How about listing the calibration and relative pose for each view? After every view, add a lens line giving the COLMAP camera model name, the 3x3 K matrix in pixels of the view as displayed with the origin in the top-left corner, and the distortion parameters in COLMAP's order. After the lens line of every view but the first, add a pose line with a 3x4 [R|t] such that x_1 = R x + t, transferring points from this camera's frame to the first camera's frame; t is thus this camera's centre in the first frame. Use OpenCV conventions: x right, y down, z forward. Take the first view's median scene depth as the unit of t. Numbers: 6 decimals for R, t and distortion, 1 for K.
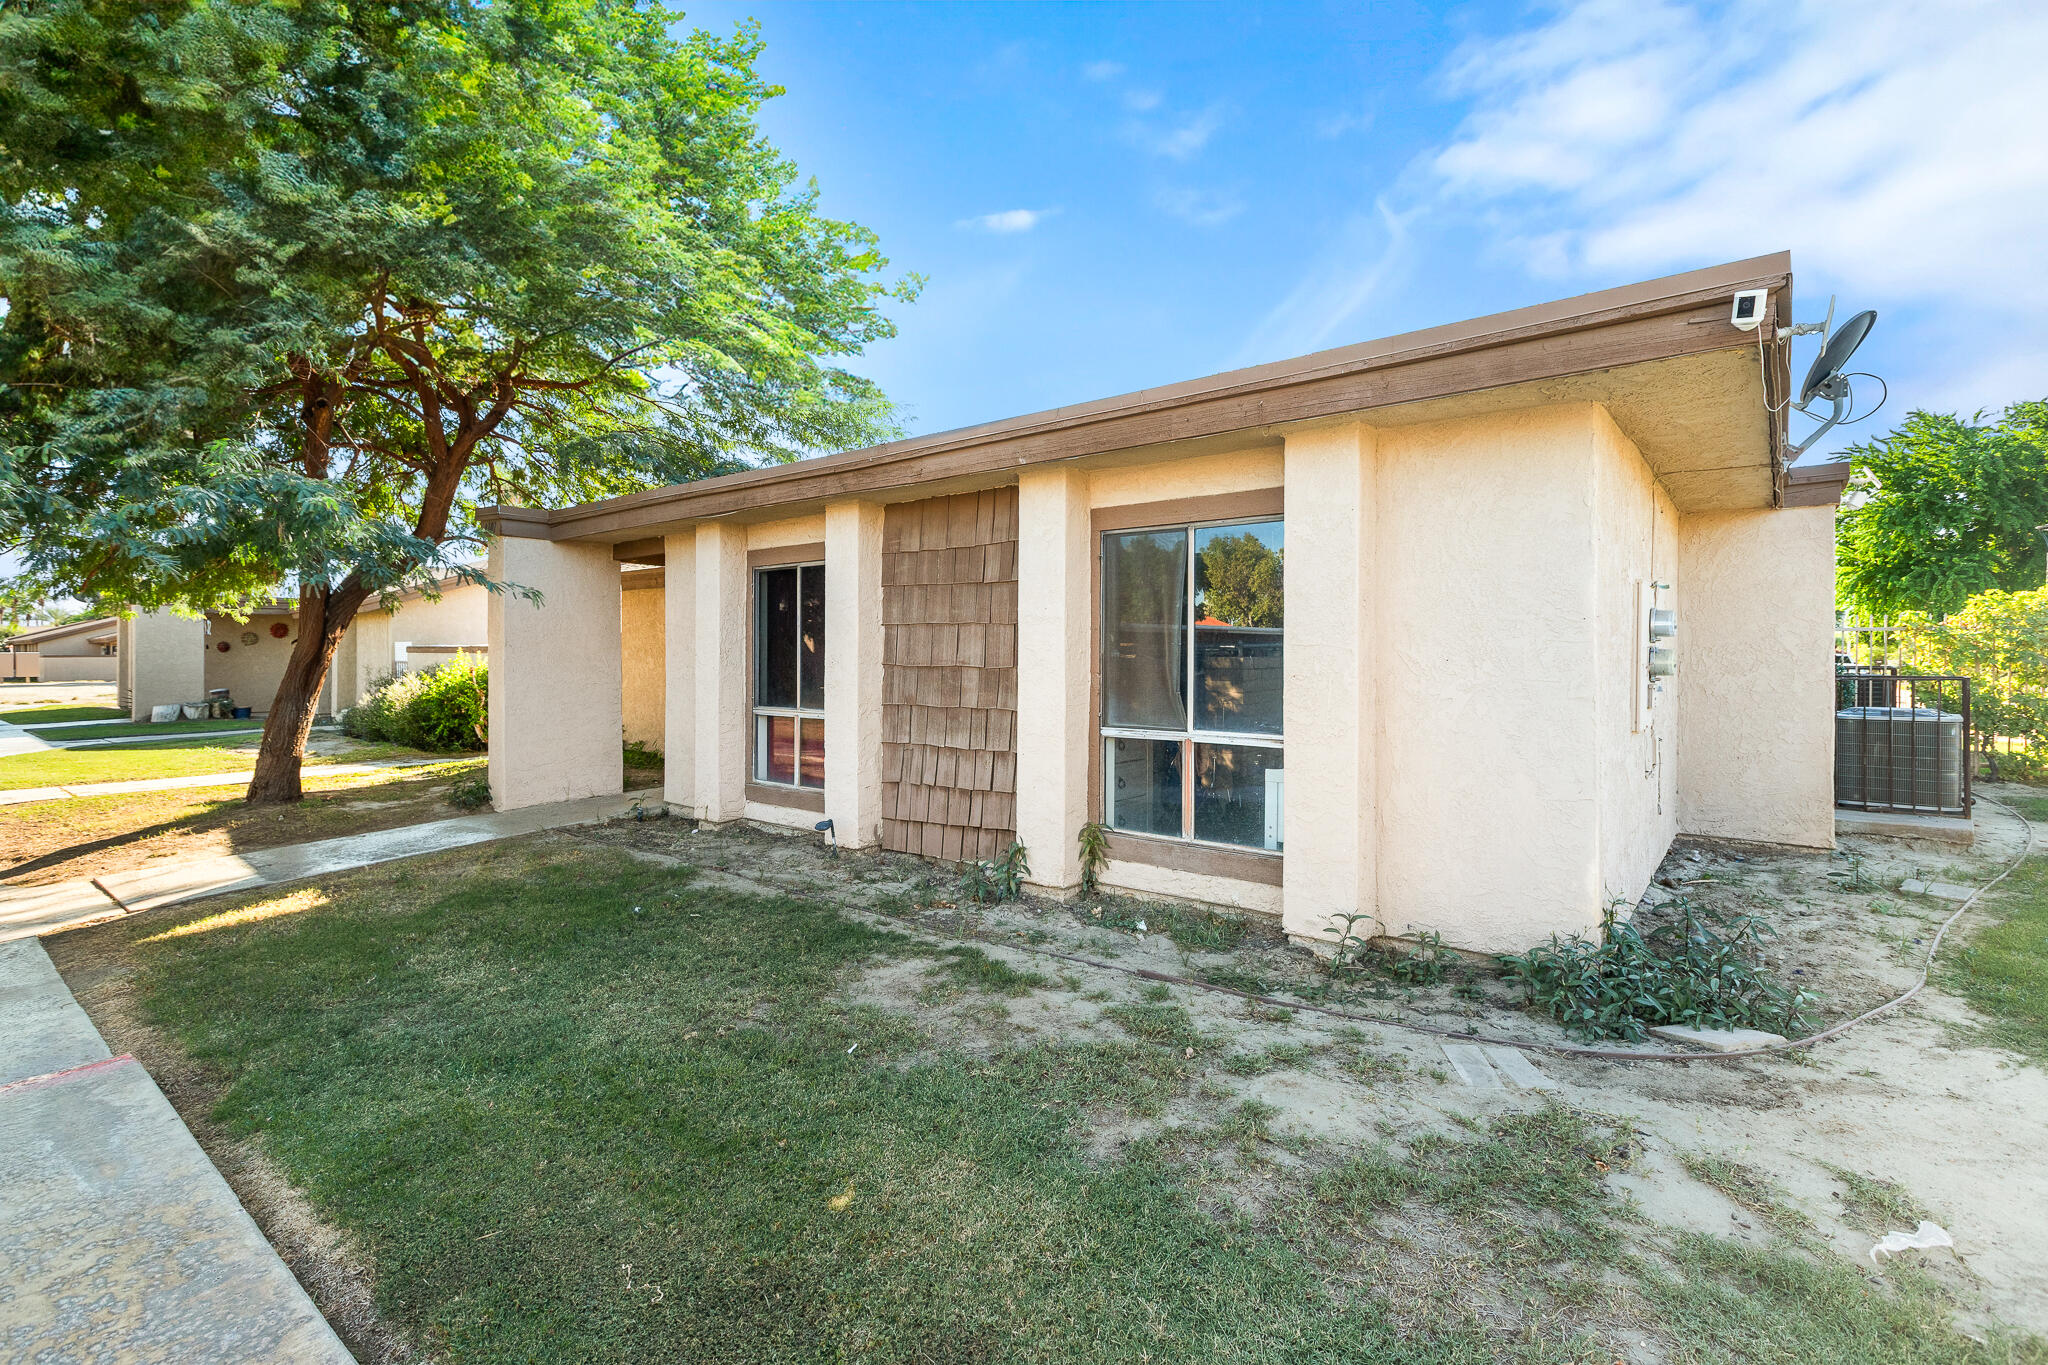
lens RADIAL K [[989.4, 0, 1024.0], [0, 989.4, 682.5], [0, 0, 1]] dist [0.002154, -0.000783]
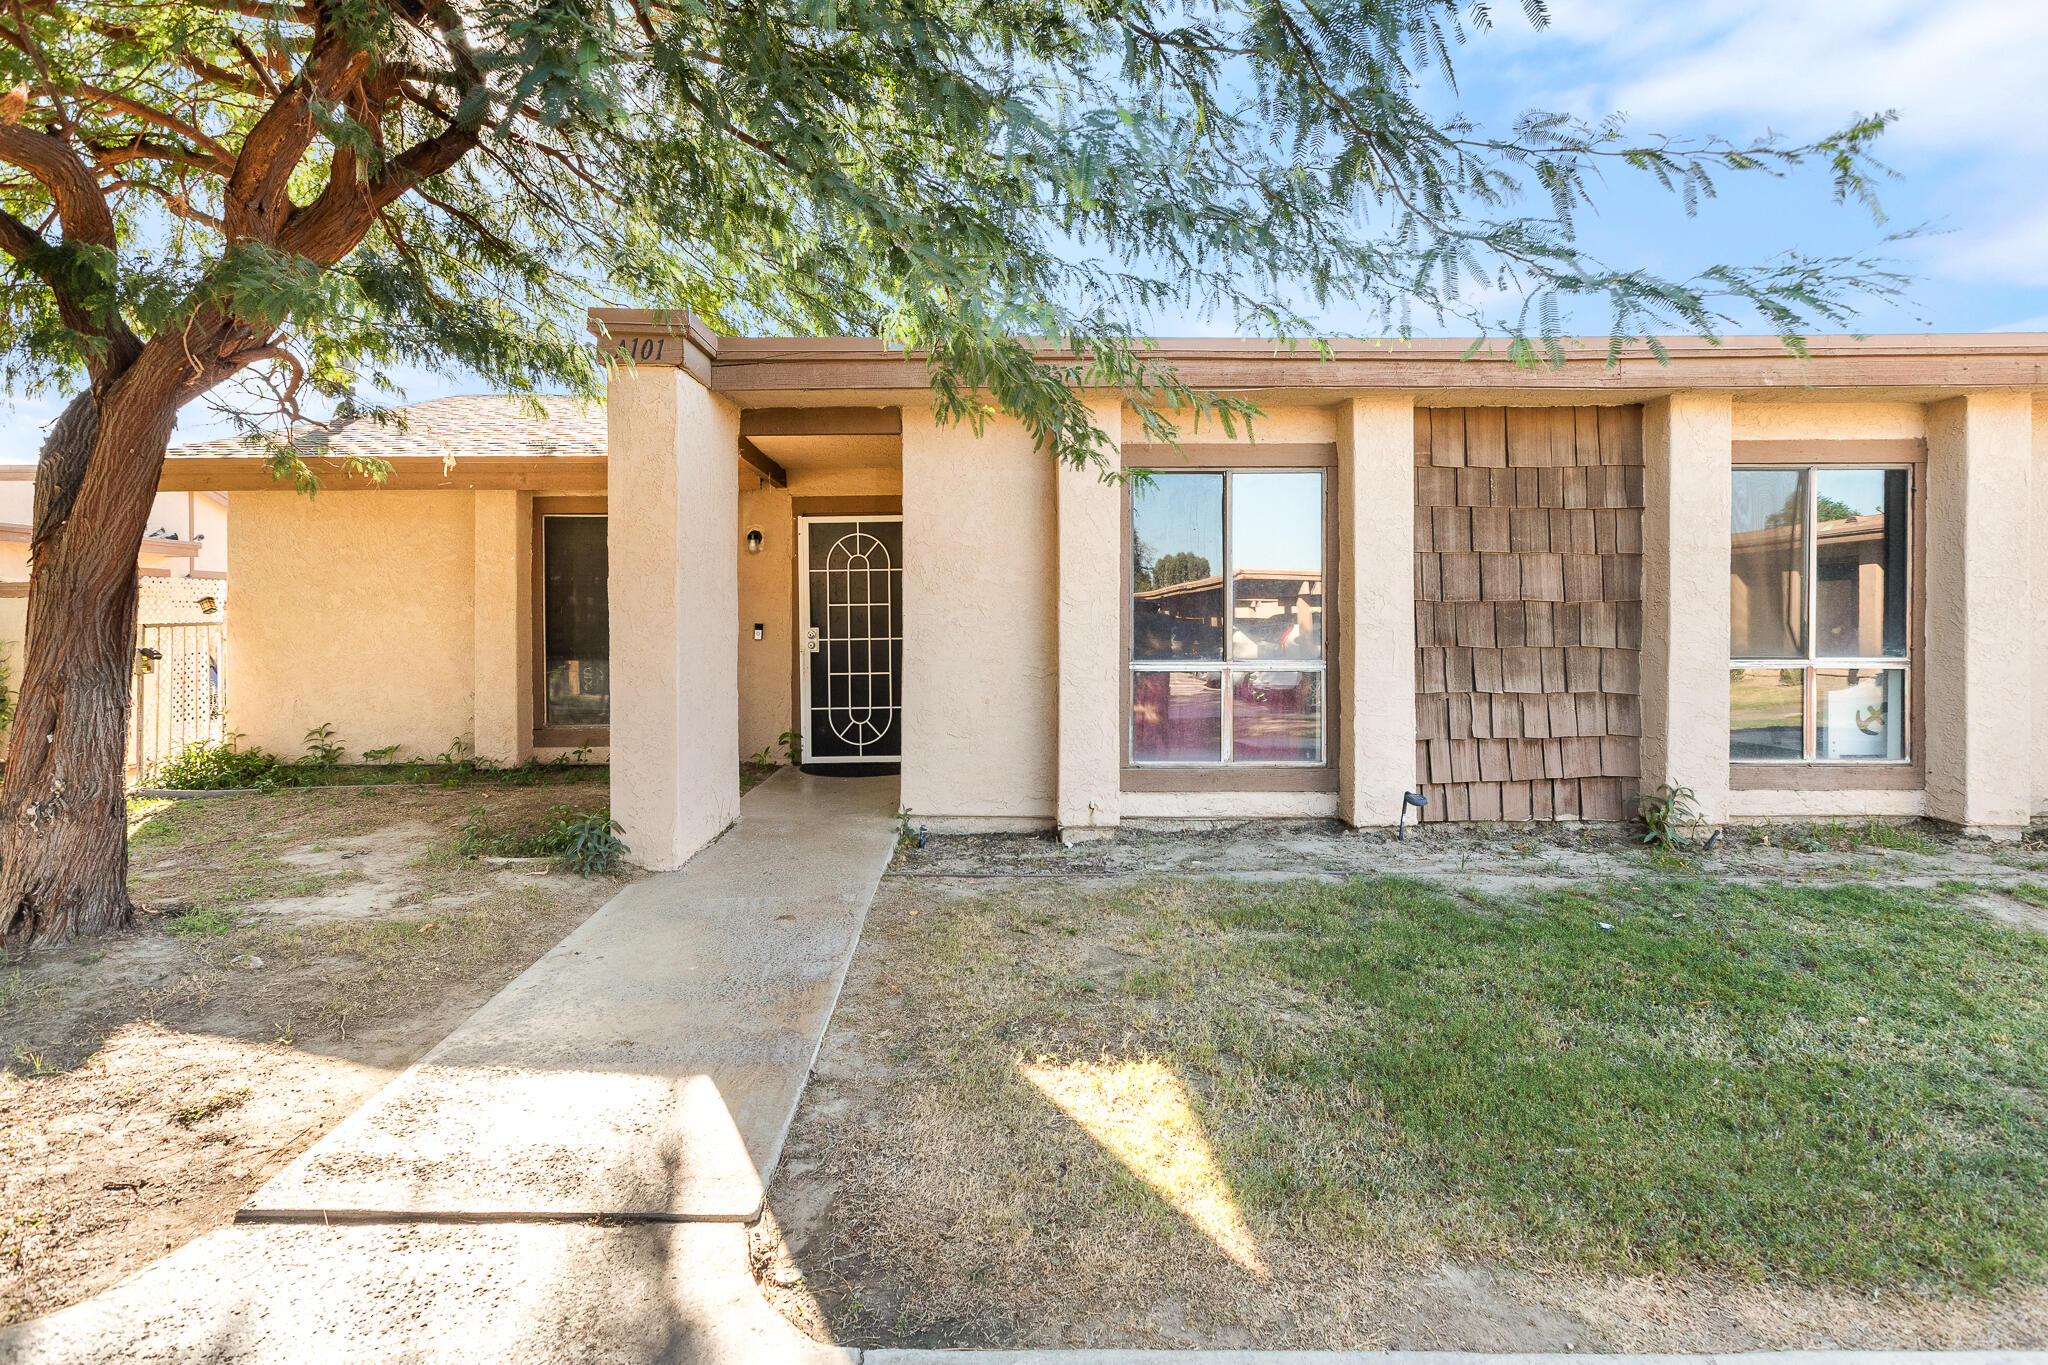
lens RADIAL K [[989.4, 0, 1024.0], [0, 989.4, 682.5], [0, 0, 1]] dist [0.002154, -0.000783]
pose [[0.748117, -0.018564, 0.663307, -1.001373], [0.018211, 0.999806, 0.007443, 0.041862], [-0.663317, 0.006511, 0.748311, 0.635512]]
